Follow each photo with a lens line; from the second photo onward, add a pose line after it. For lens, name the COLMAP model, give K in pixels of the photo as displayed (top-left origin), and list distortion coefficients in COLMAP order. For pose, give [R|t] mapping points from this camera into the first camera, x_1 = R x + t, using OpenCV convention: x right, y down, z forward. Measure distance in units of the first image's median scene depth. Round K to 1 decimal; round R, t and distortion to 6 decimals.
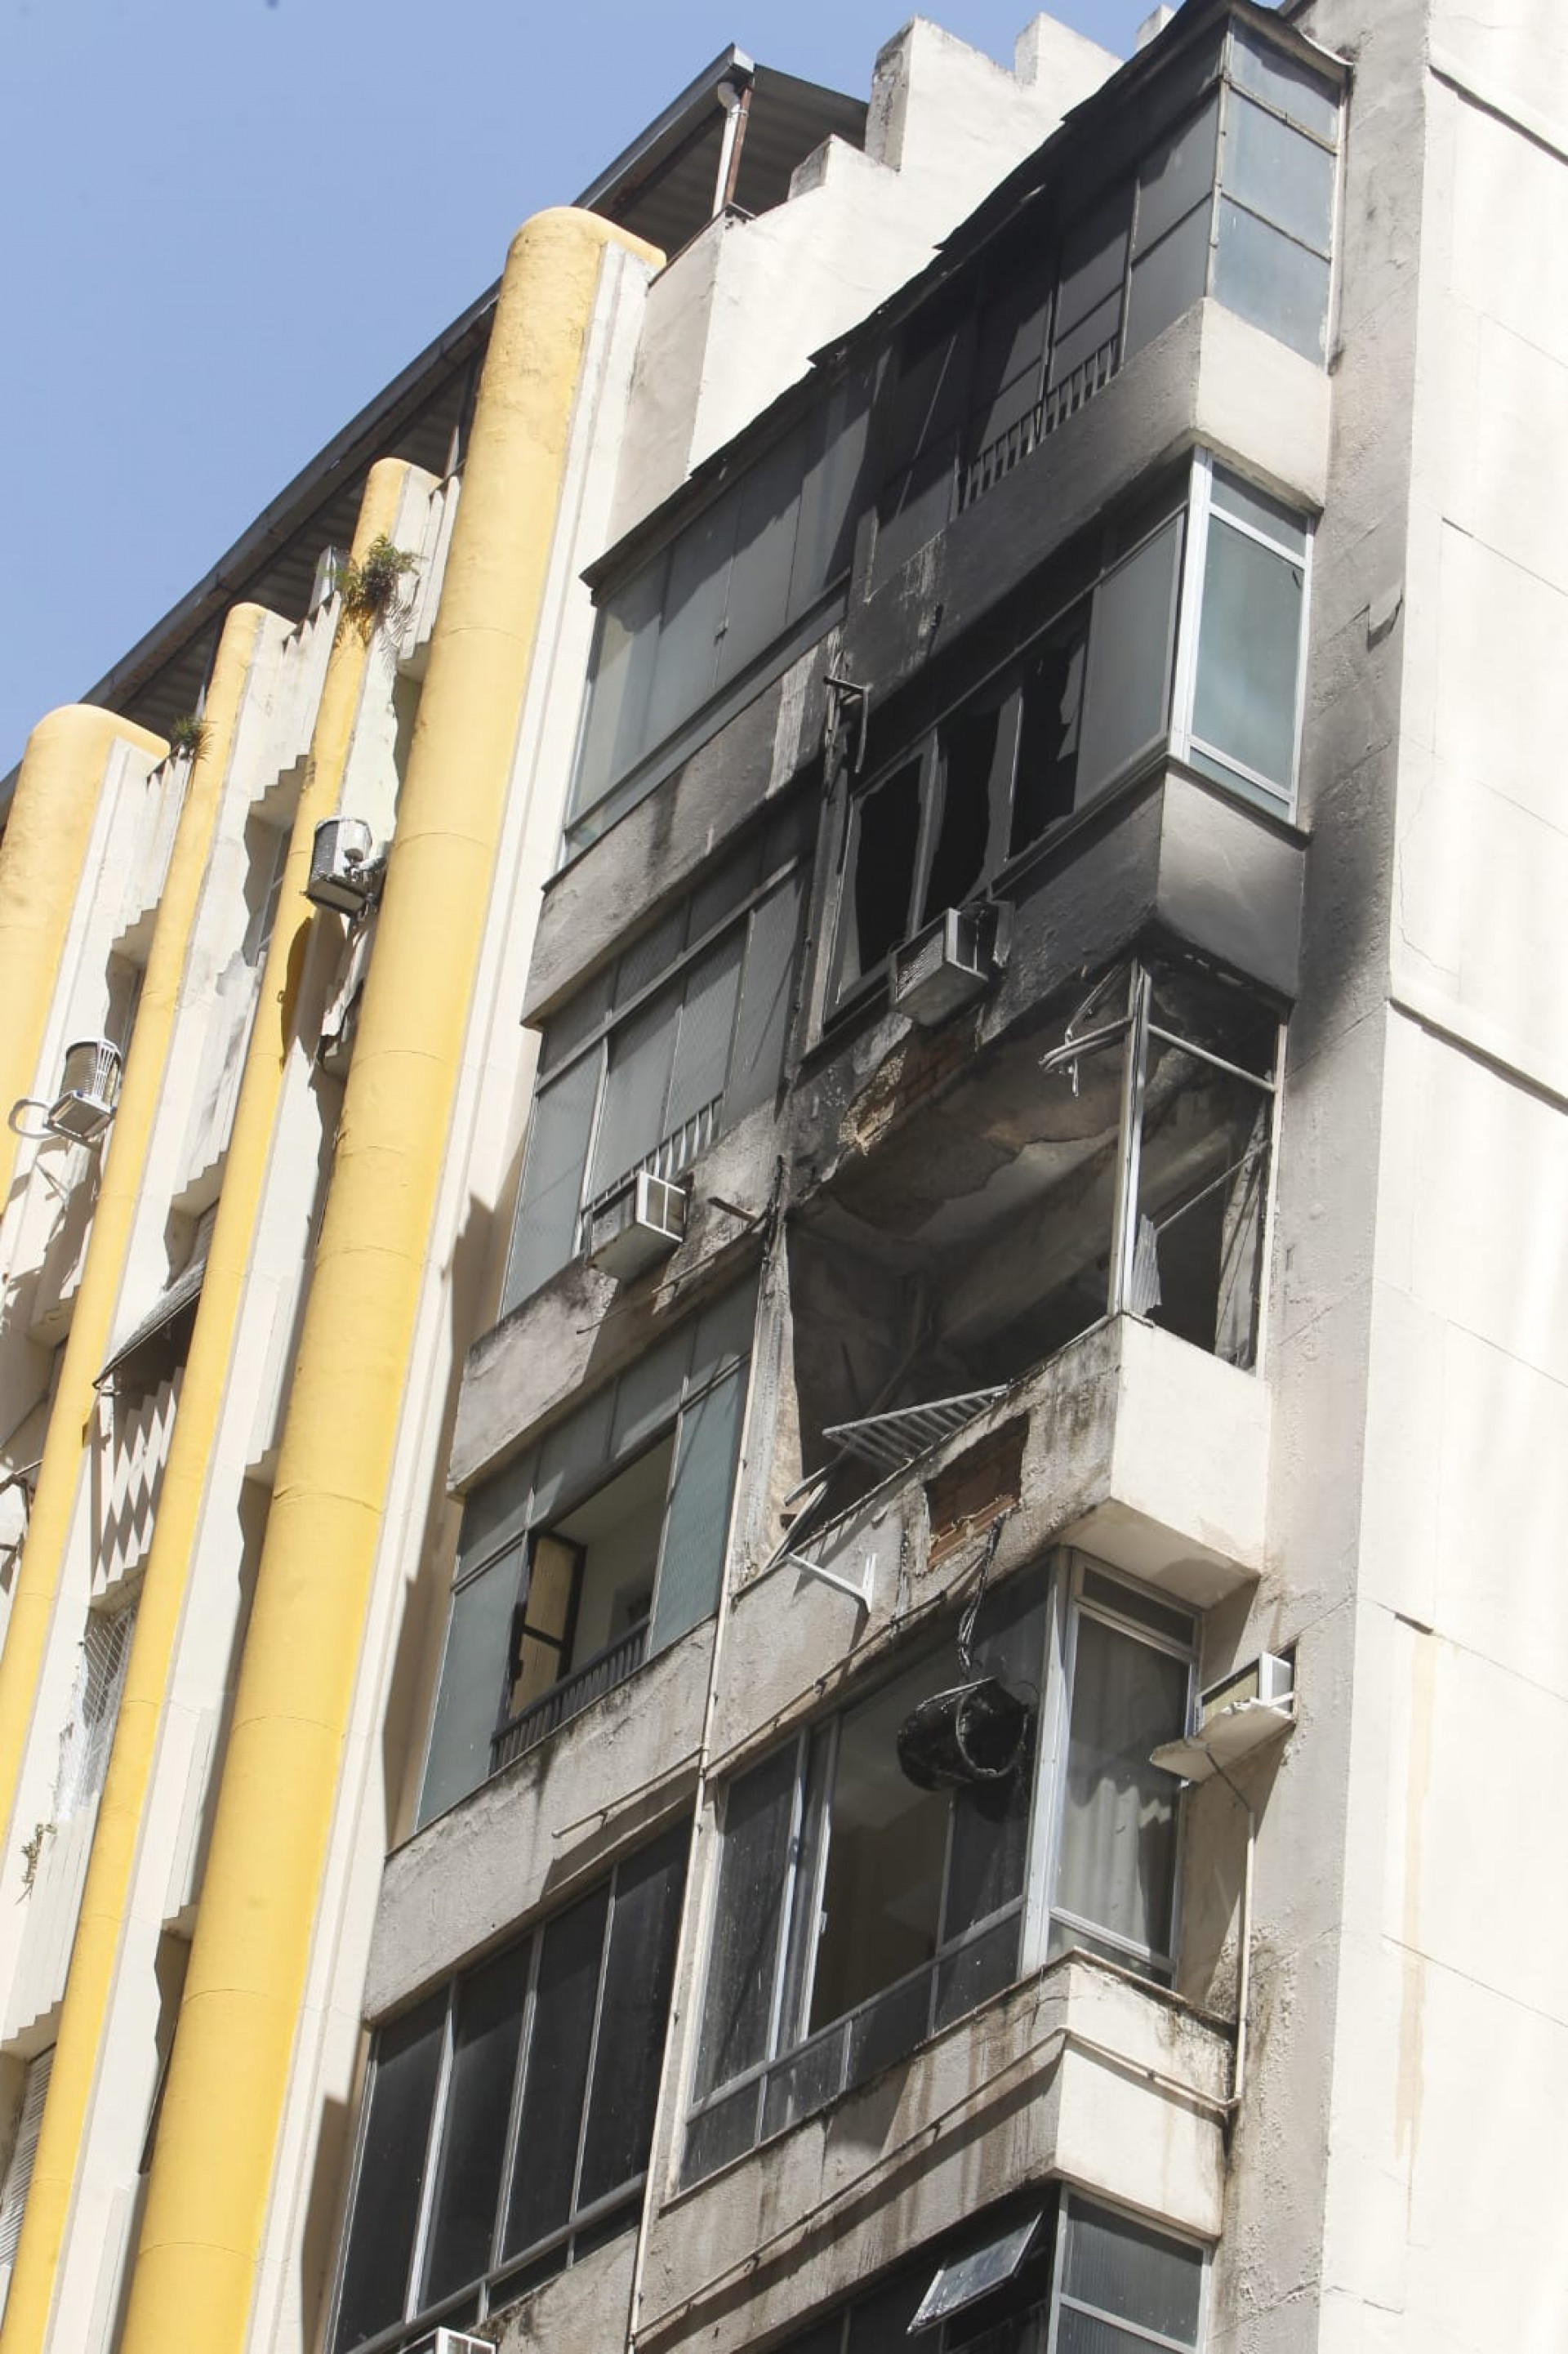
lens RADIAL K [[6146.8, 0, 766.8], [0, 6146.8, 1191.8], [0, 0, 1]] dist [-0.237665, 0.000000]
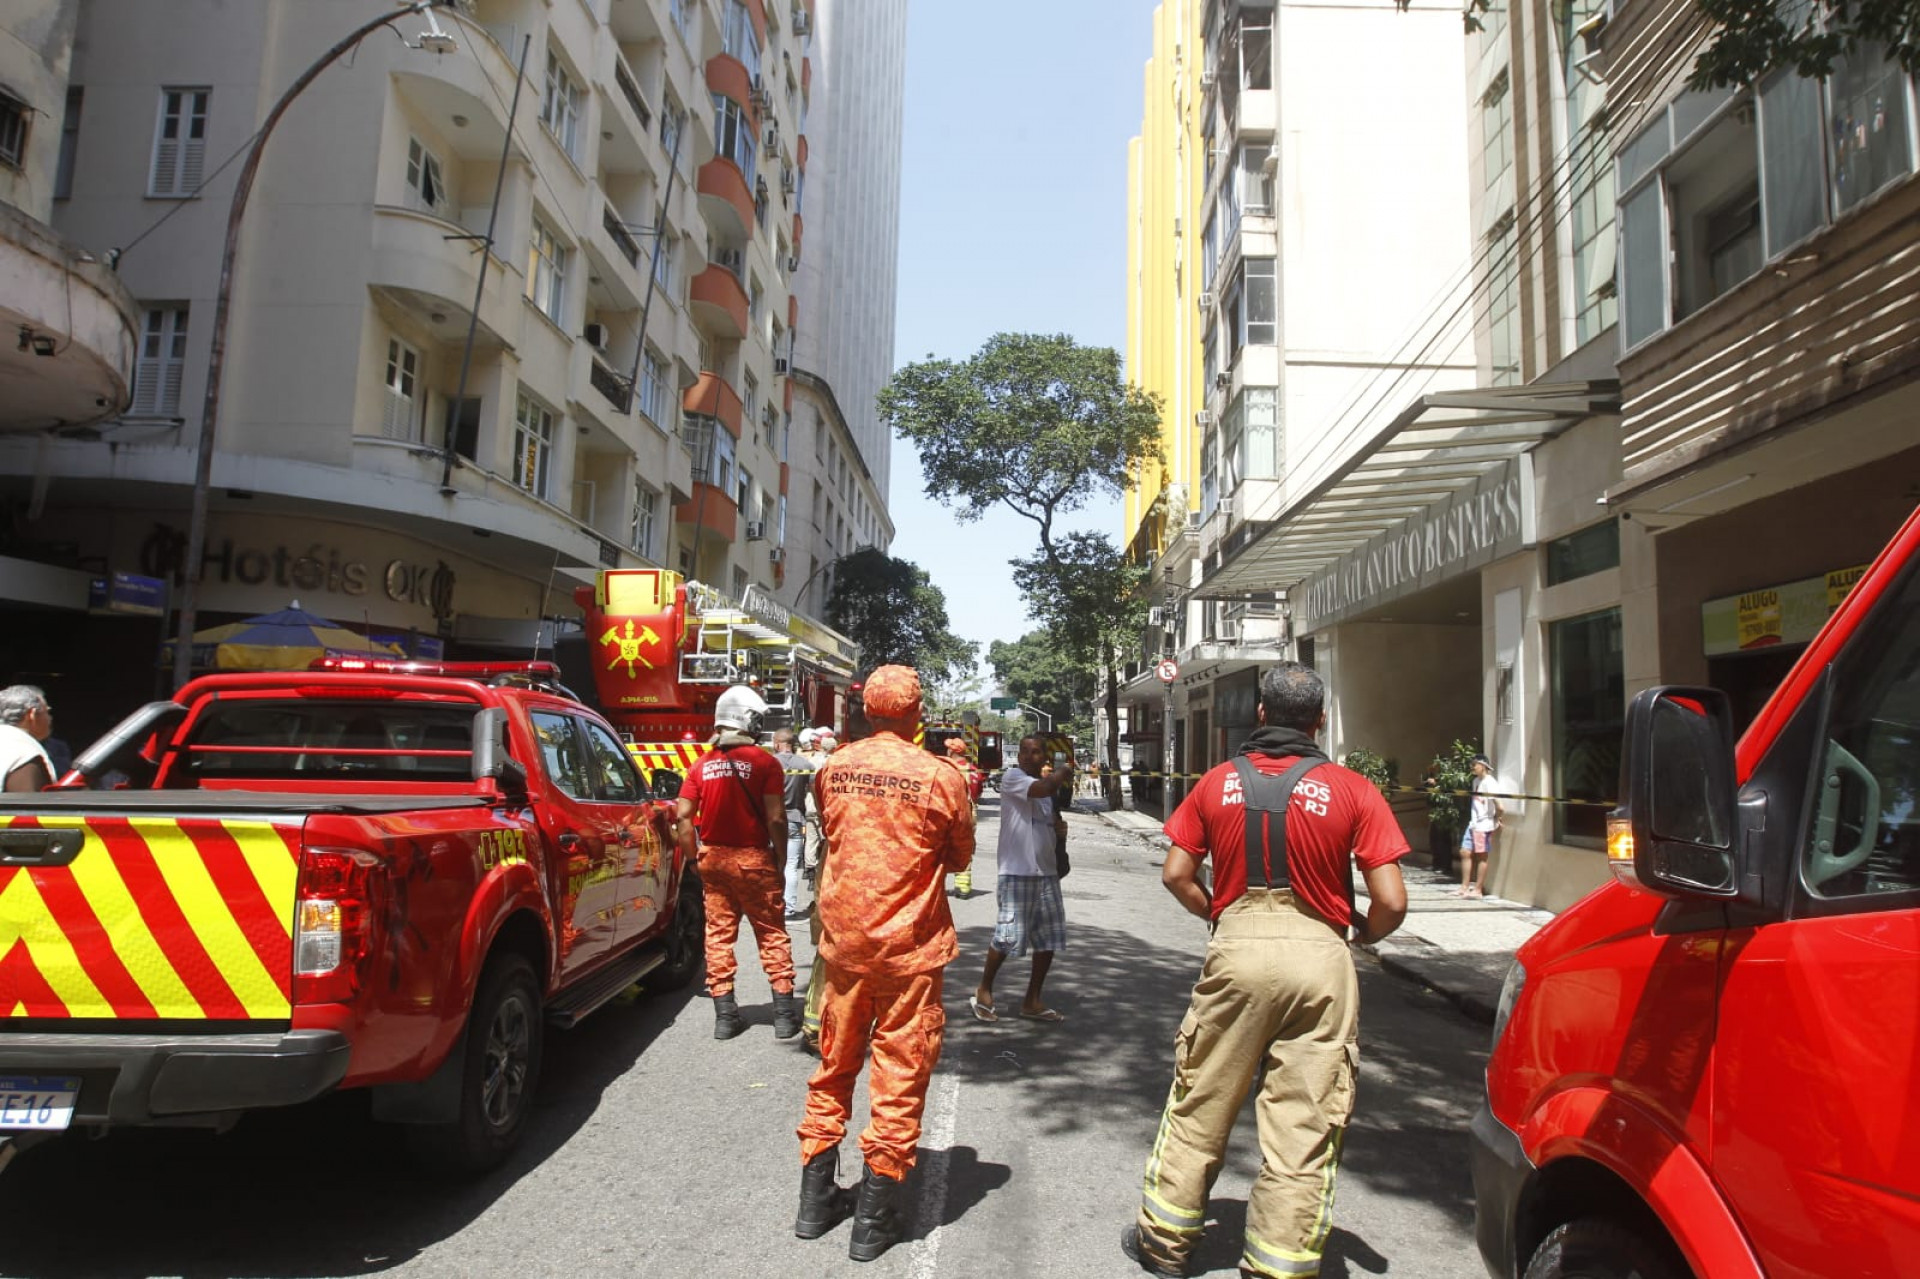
lens RADIAL K [[1136.7, 0, 969.1], [0, 1136.7, 655.5], [0, 0, 1]] dist [-0.065474, 0.028272]
pose [[0.794303, -0.129826, -0.593489, 0.371631], [0.419515, 0.823803, 0.381256, -0.045469], [0.439421, -0.551810, 0.708812, -0.121121]]
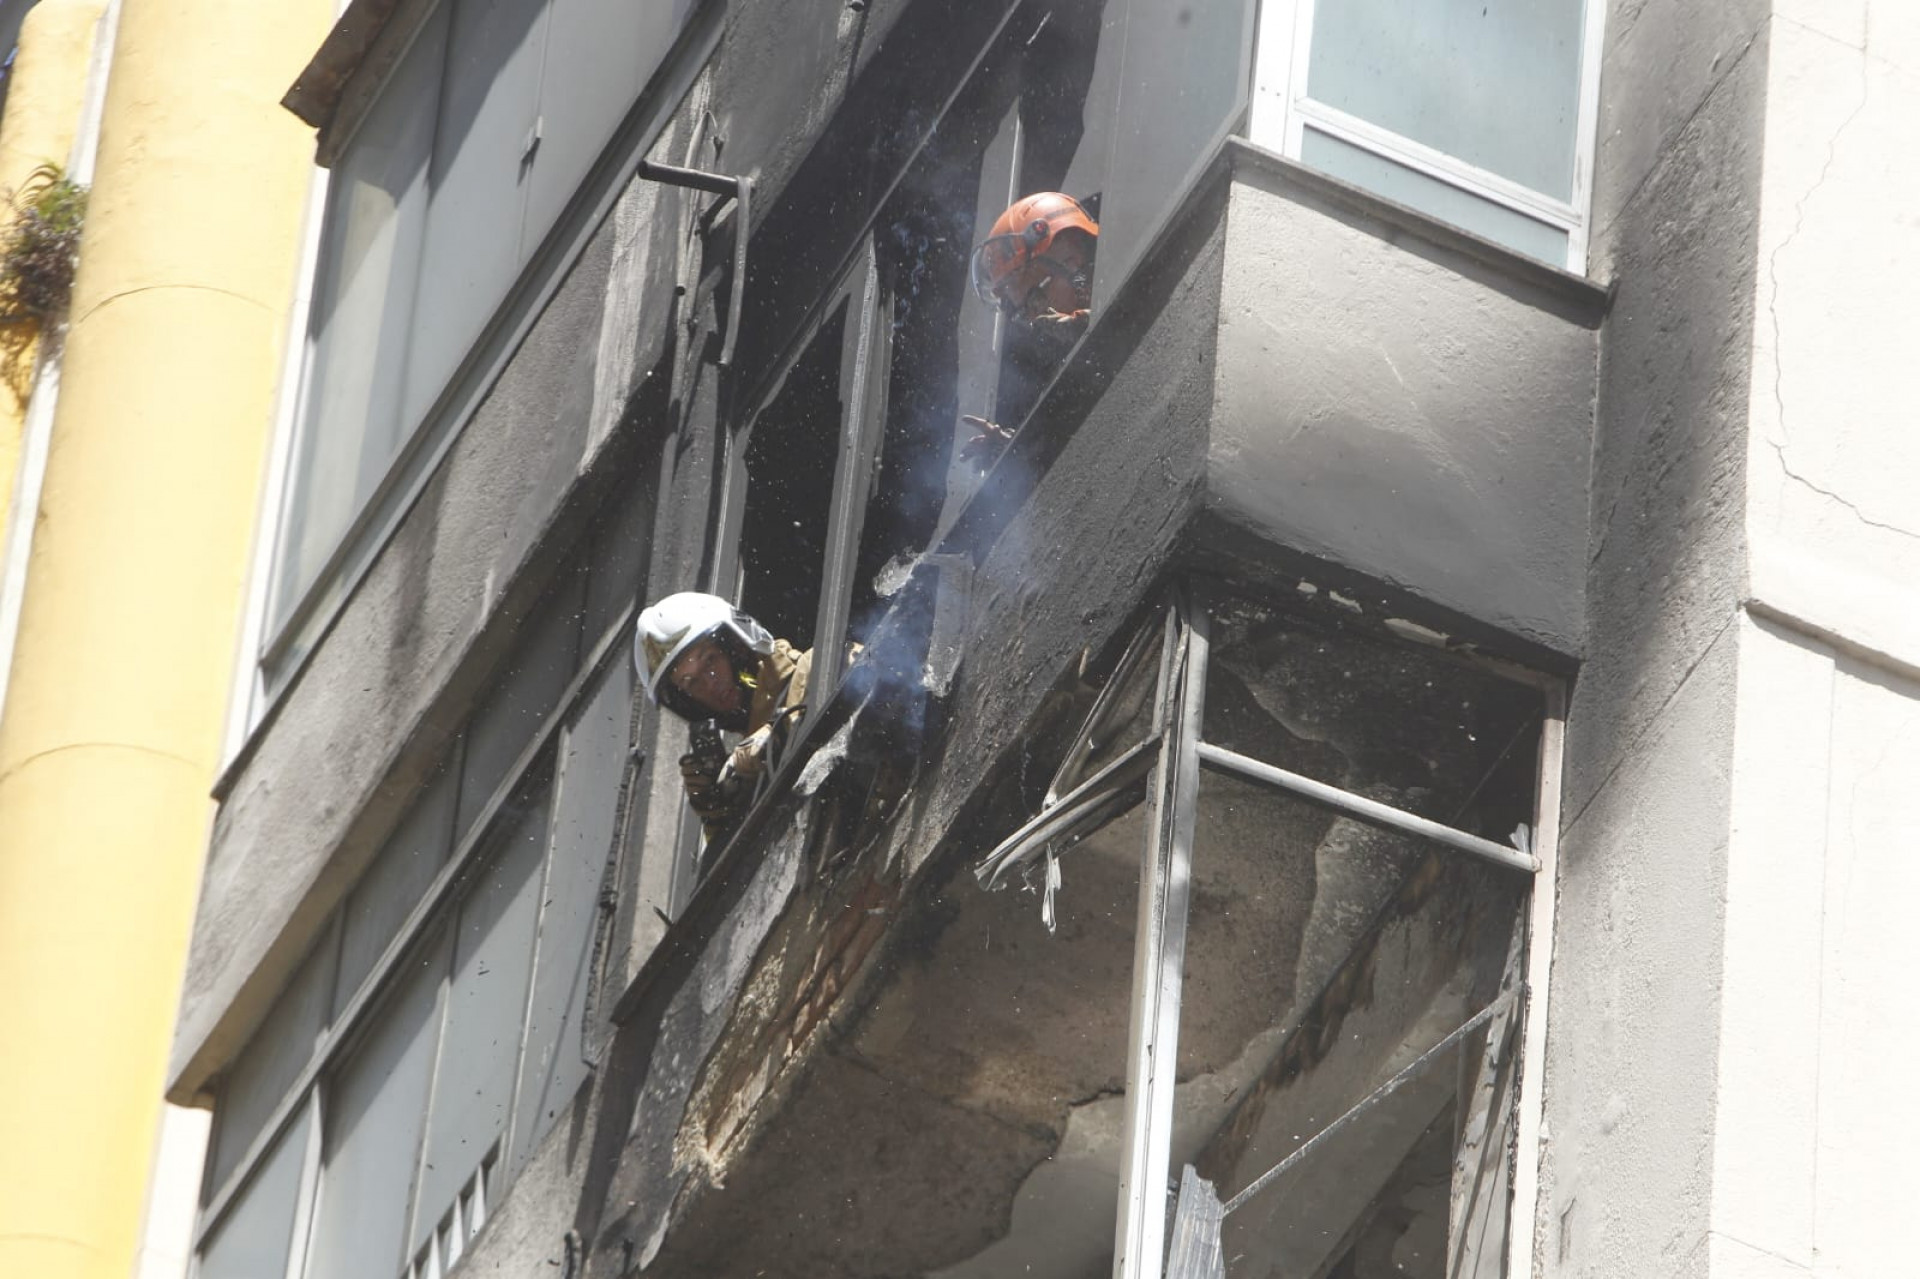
lens RADIAL K [[13636.0, 0, 981.3], [0, 13636.0, 627.4], [0, 0, 1]] dist [1.540107, 0.000000]
pose [[0.986757, -0.131147, -0.095454, 0.133172], [0.119496, 0.985682, -0.118962, 0.072704], [0.109689, 0.105980, 0.988300, 0.057916]]
